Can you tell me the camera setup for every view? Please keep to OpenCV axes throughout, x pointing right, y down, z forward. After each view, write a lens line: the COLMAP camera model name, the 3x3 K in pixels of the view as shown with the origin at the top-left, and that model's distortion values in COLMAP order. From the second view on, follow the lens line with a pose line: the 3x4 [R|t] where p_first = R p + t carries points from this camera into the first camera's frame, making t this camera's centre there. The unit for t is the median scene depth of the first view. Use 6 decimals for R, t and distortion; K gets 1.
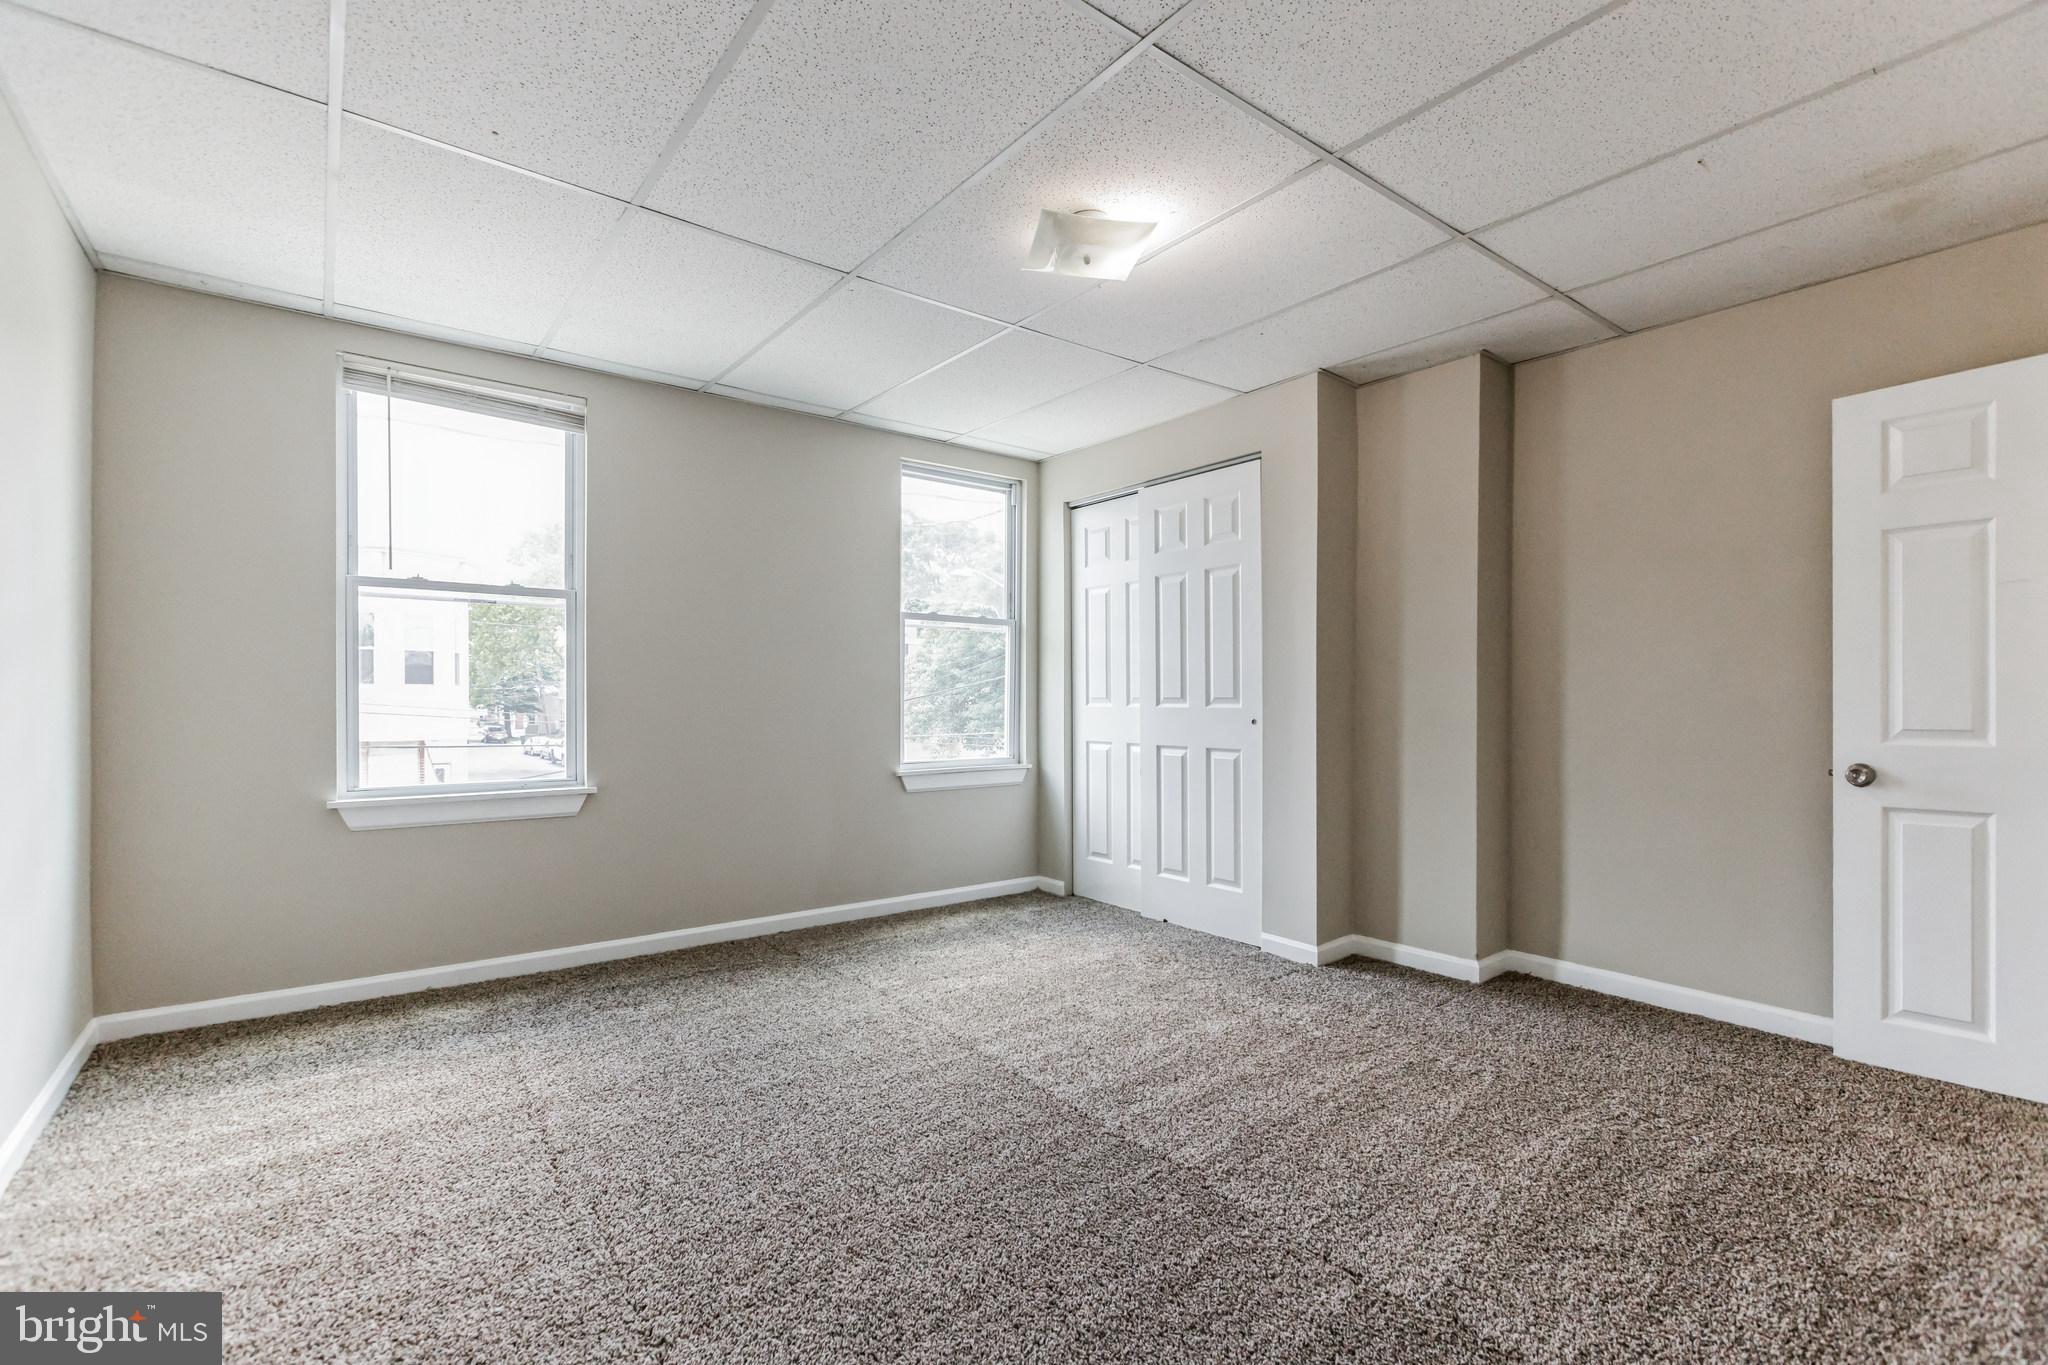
lens RADIAL K [[913.4, 0, 1023.9], [0, 913.4, 692.3], [0, 0, 1]] dist [0.002017, 0.000014]
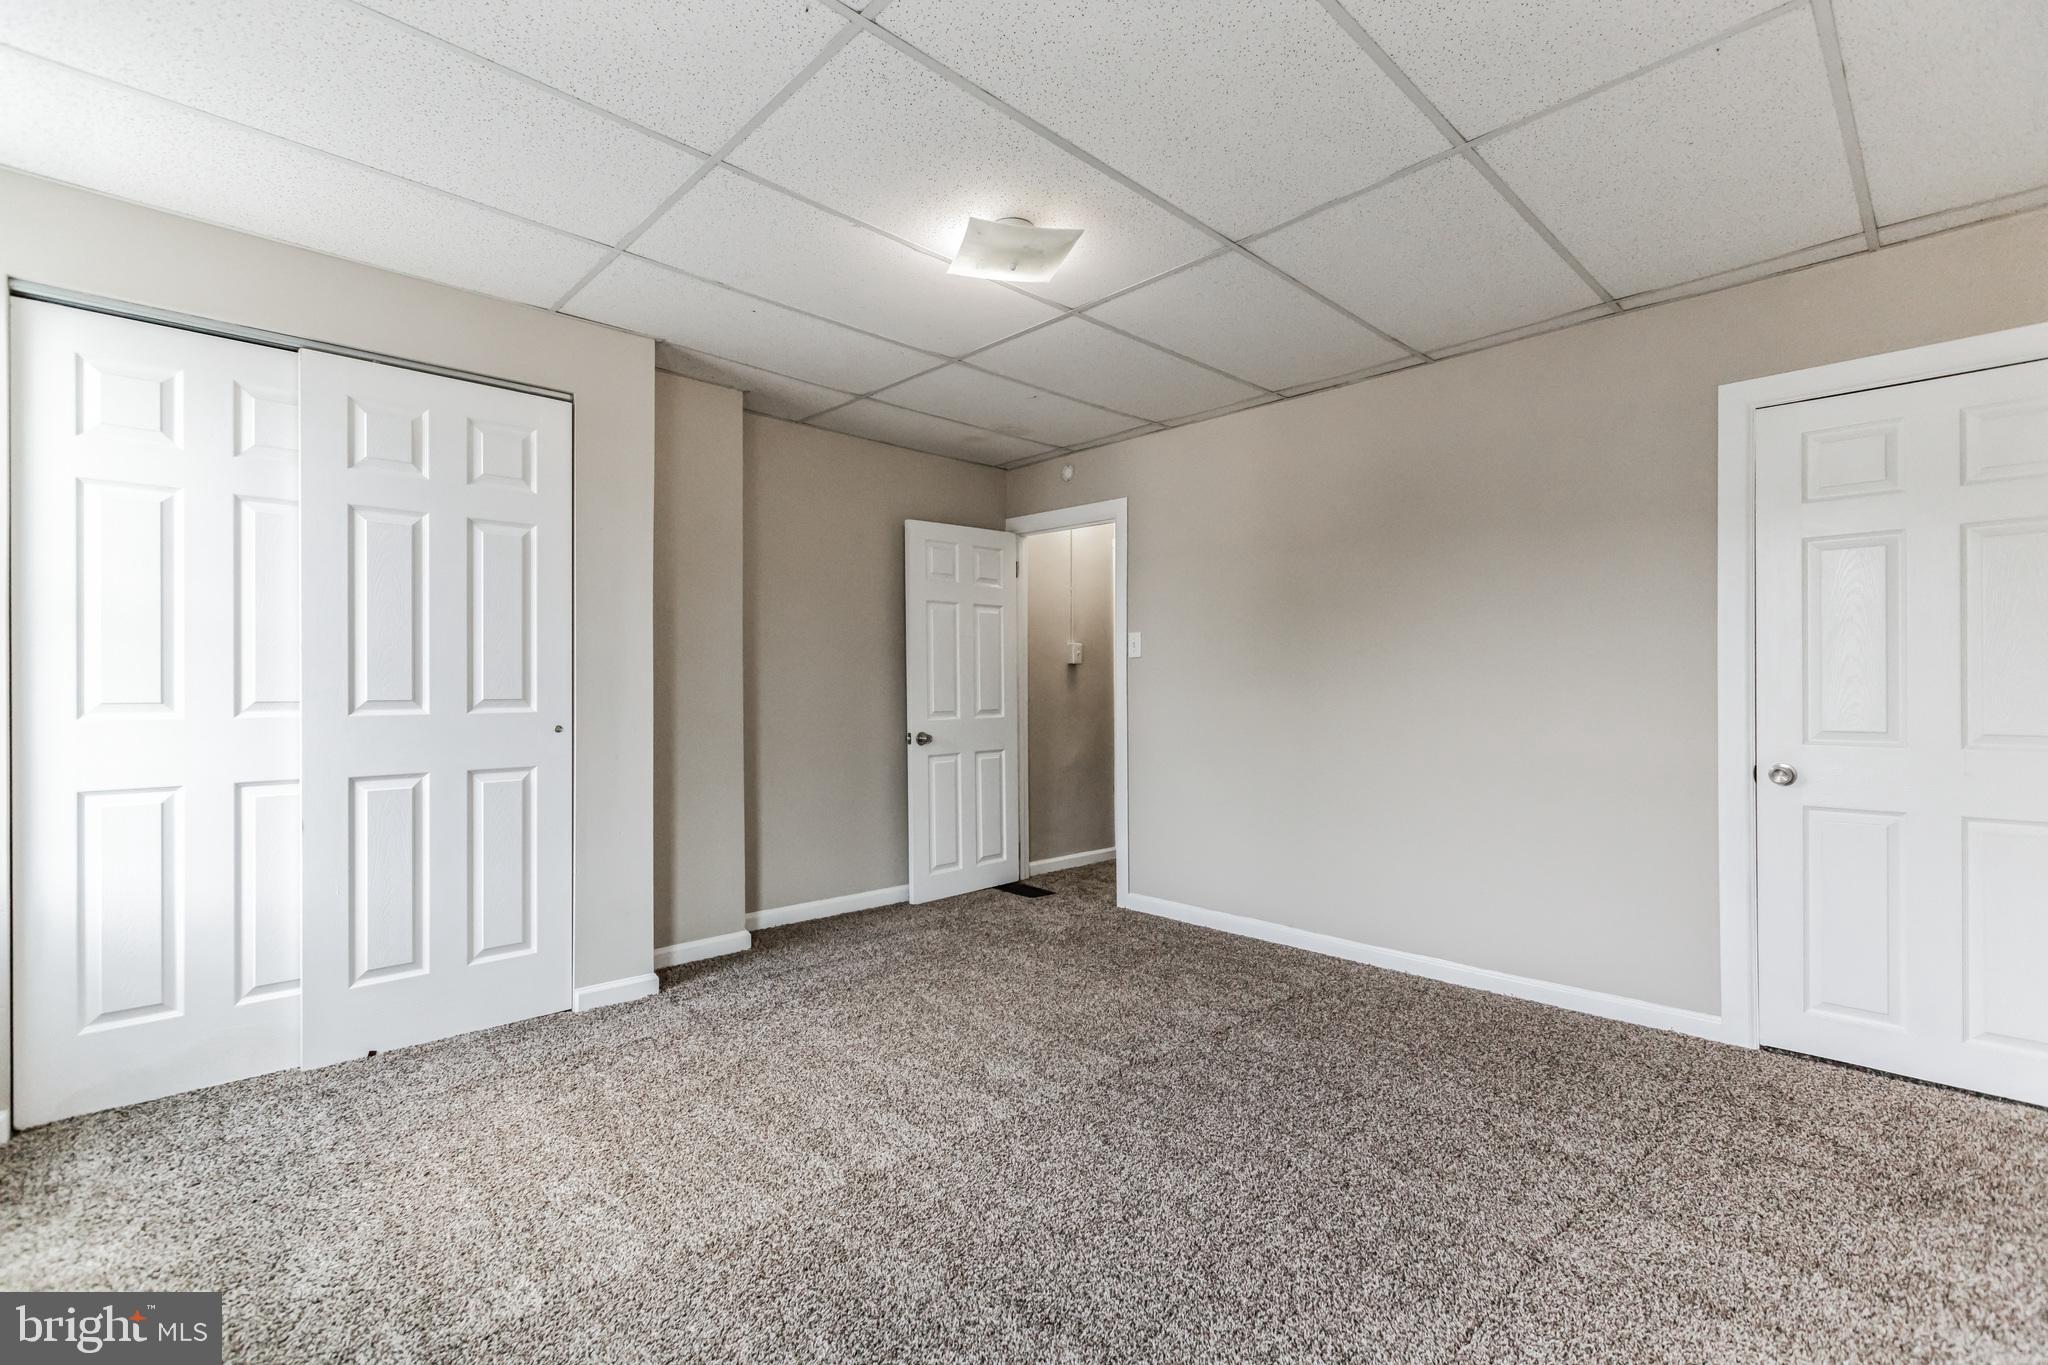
lens RADIAL K [[903.9, 0, 1024.0], [0, 903.9, 682.5], [0, 0, 1]] dist [0.001049, 0.000077]
pose [[-0.108047, 0.007666, 0.994116, -0.611730], [-0.002304, 0.999966, -0.007962, -0.003143], [-0.994143, -0.003151, -0.108026, 0.732602]]
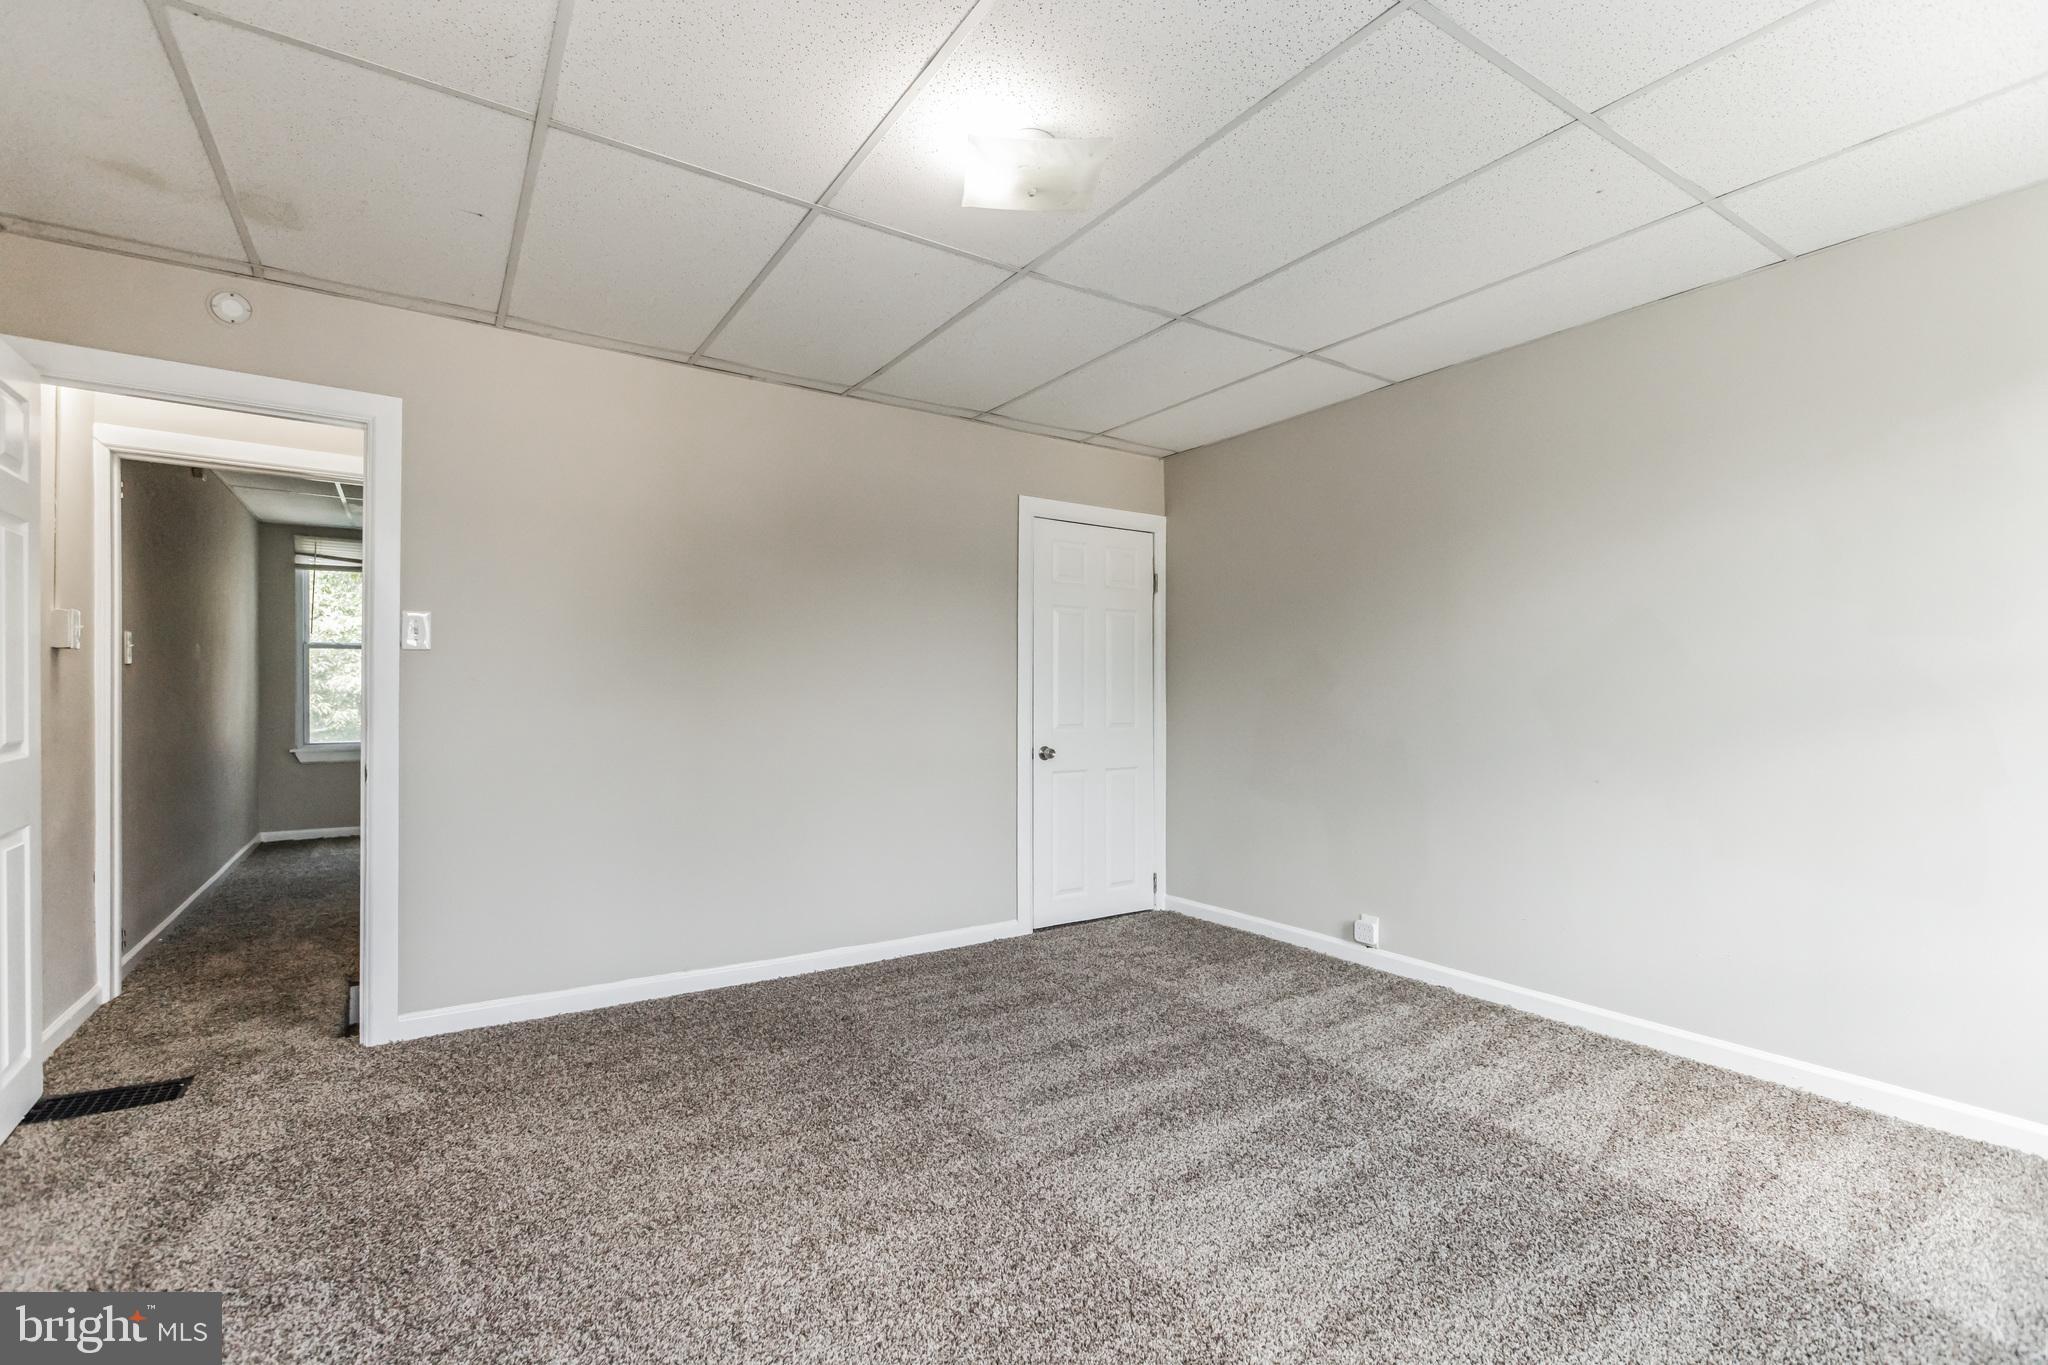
lens RADIAL K [[920.3, 0, 1047.5], [0, 920.3, 699.2], [0, 0, 1]] dist [0.000107, 0.000041]
pose [[-0.997980, 0.003936, 0.063401, 0.606519], [0.003387, 0.999956, -0.008760, 0.015399], [-0.063432, -0.008527, -0.997950, 1.739770]]
